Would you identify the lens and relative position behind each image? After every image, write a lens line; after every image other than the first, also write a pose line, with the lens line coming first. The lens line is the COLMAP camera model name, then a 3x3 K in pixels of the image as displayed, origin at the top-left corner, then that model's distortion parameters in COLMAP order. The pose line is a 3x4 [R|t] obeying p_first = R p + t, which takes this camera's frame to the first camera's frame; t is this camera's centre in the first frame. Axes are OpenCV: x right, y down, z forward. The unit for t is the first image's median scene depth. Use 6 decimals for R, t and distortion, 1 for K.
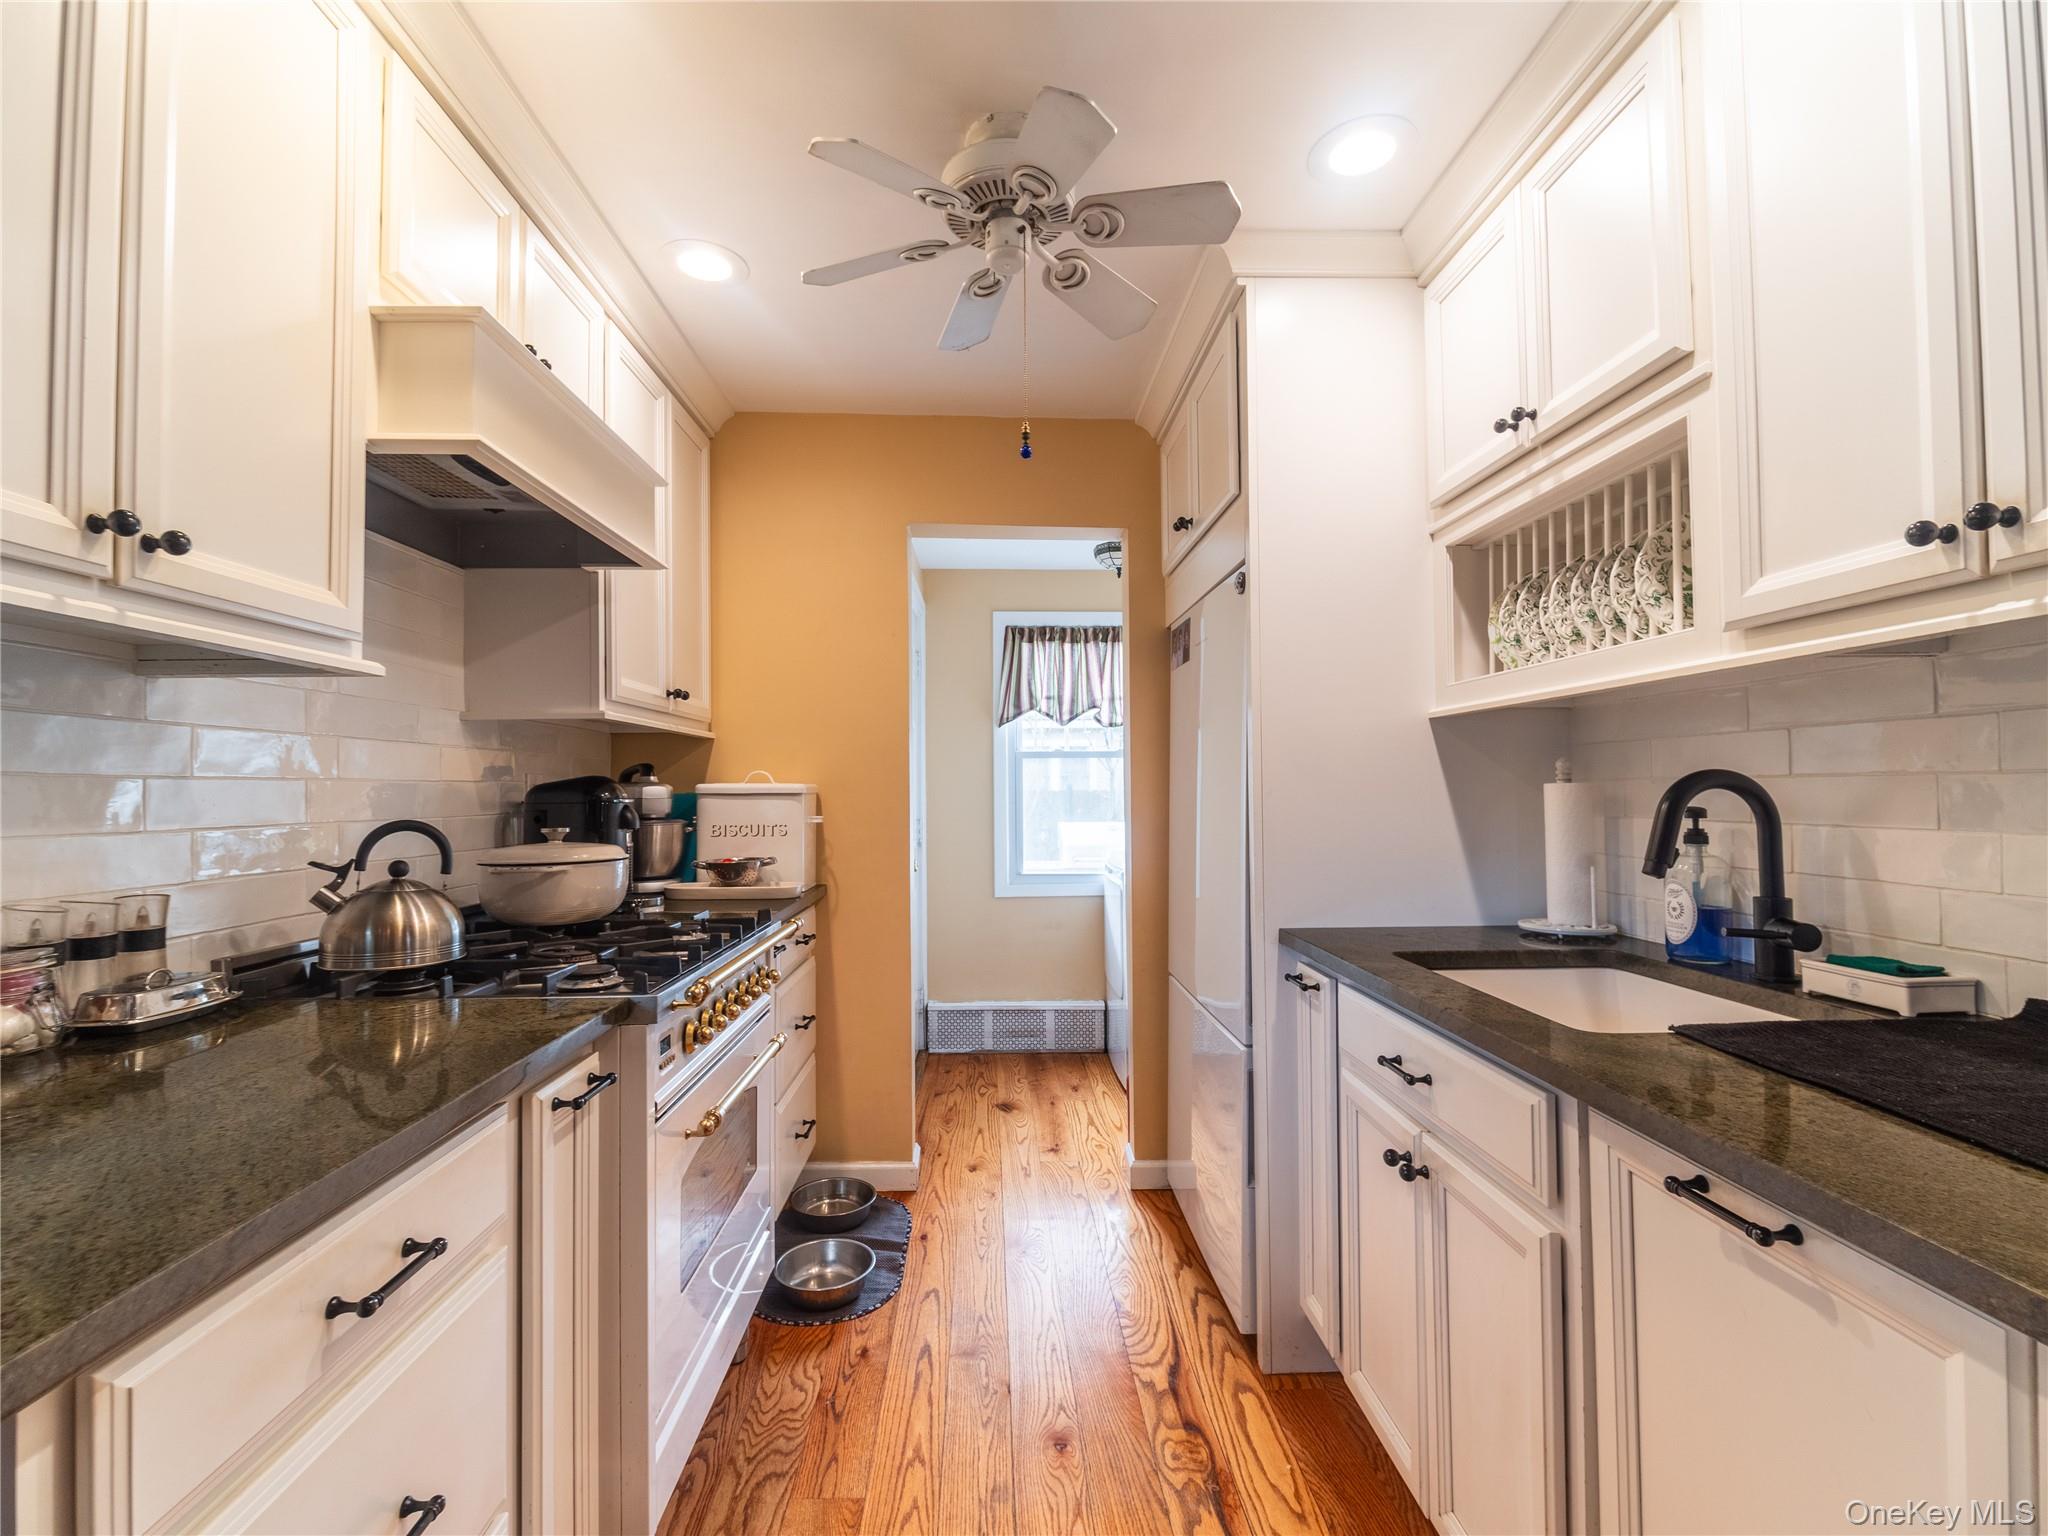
lens RADIAL K [[921.1, 0, 1023.5], [0, 921.1, 770.0], [0, 0, 1]] dist [-0.004168, -0.002027]
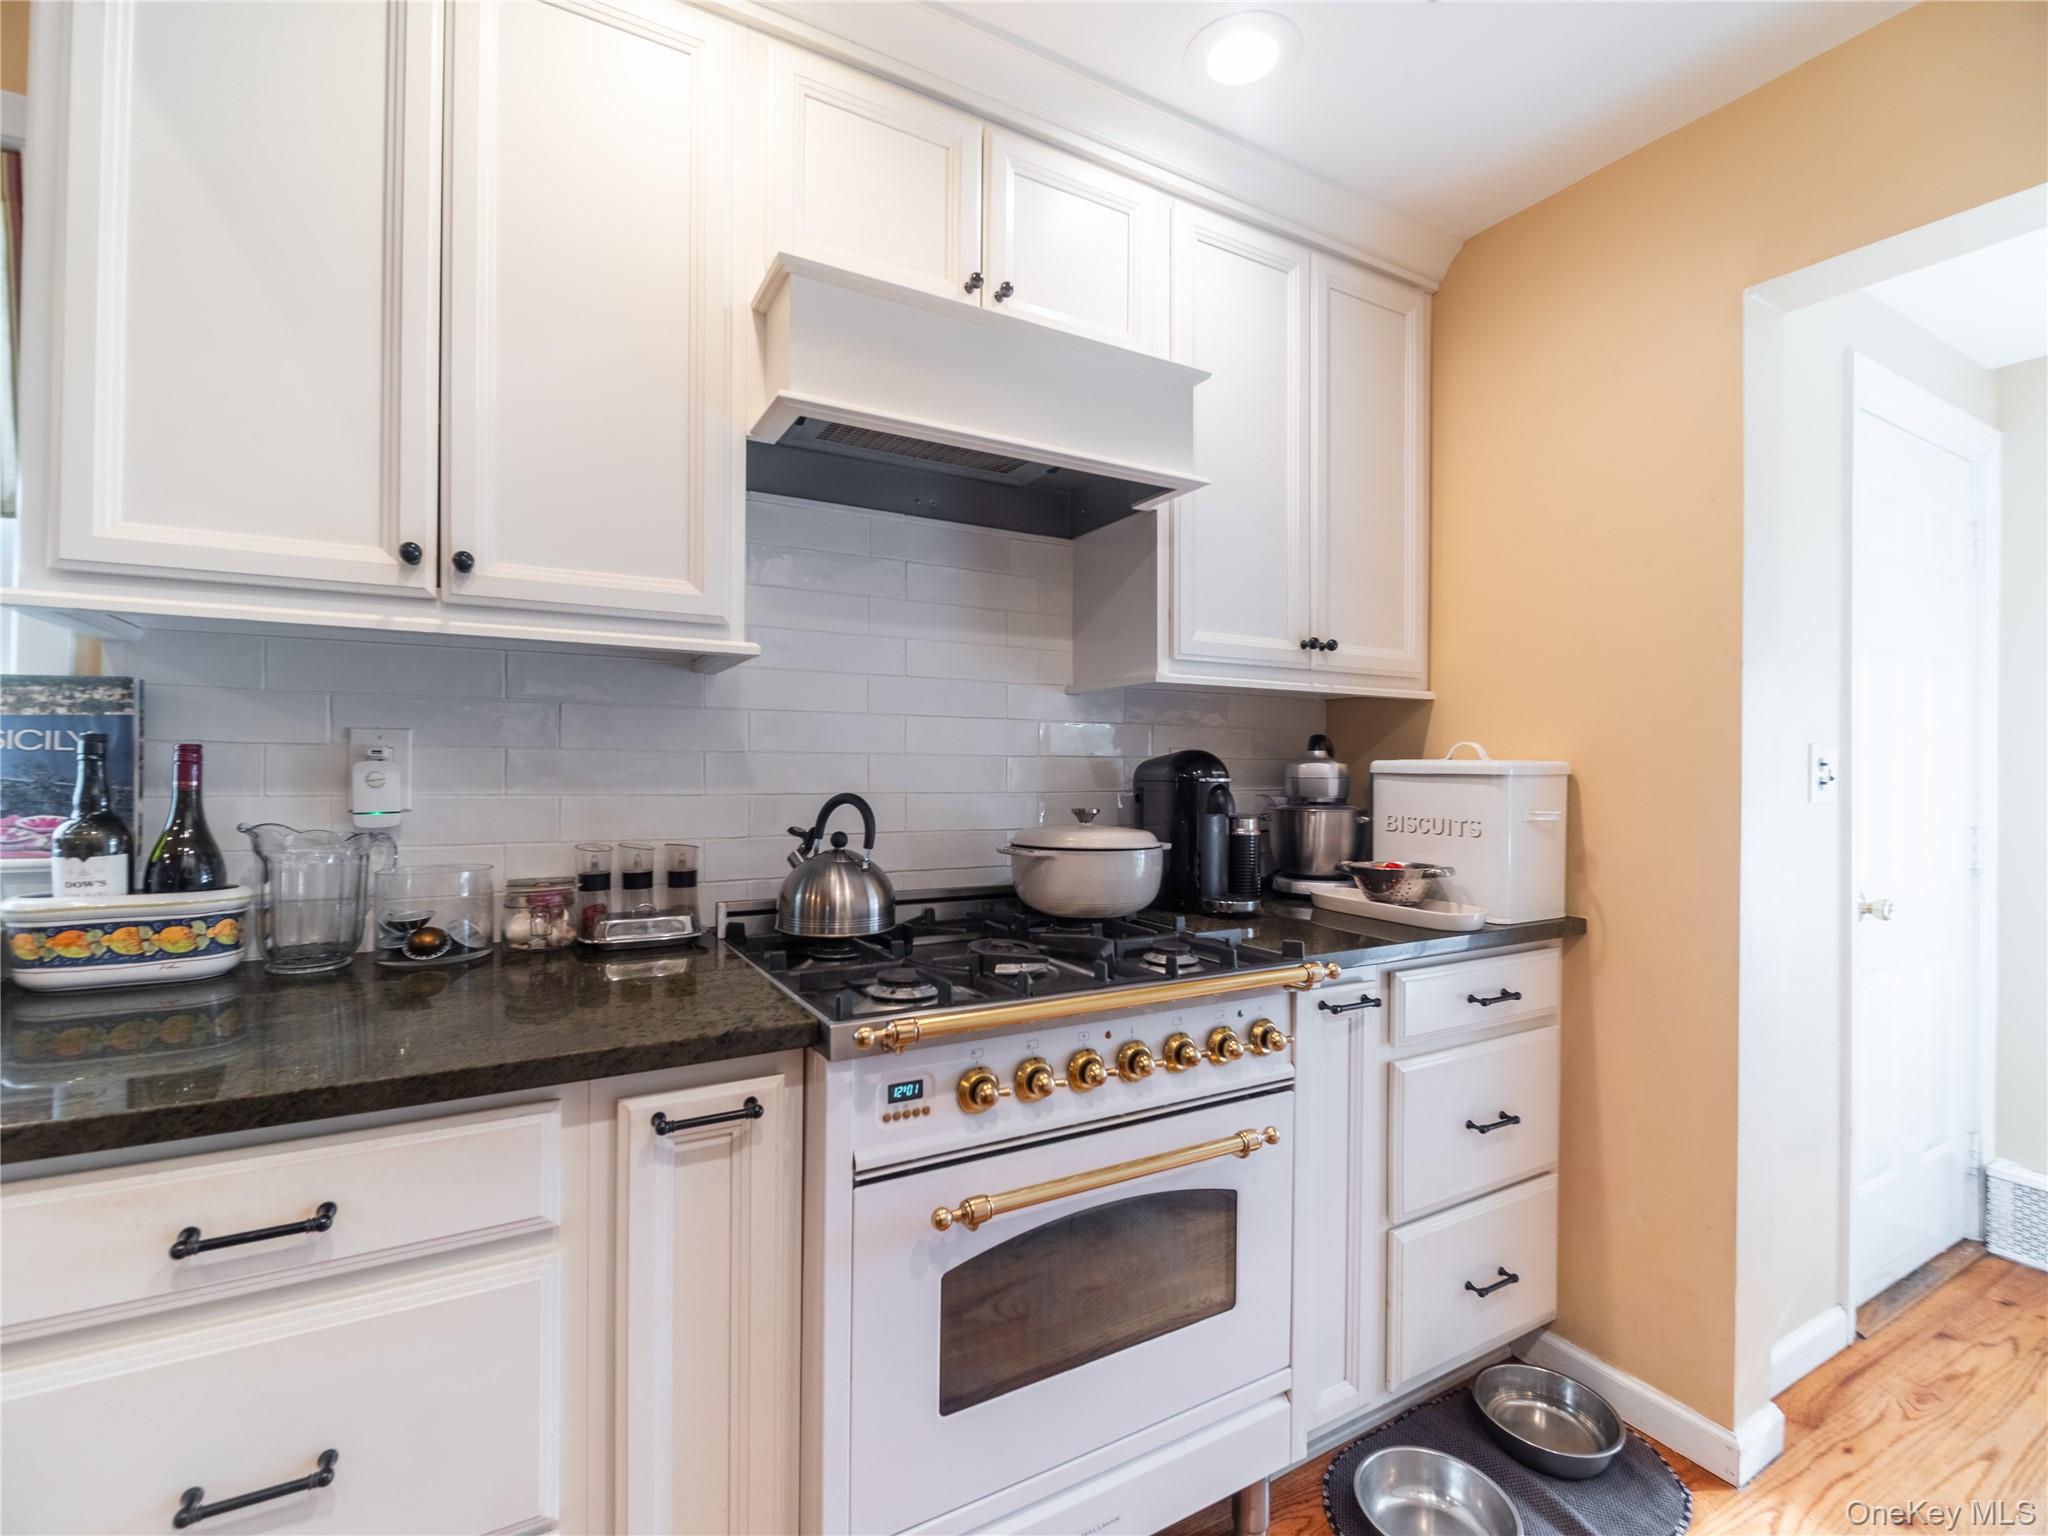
lens RADIAL K [[921.1, 0, 1021.0], [0, 921.1, 769.6], [0, 0, 1]] dist [-0.004168, -0.002027]
pose [[0.457399, 0.012258, -0.889177, 0.283086], [0.008910, 0.999792, 0.018366, 0.009349], [0.889217, -0.016323, 0.457195, 0.594864]]
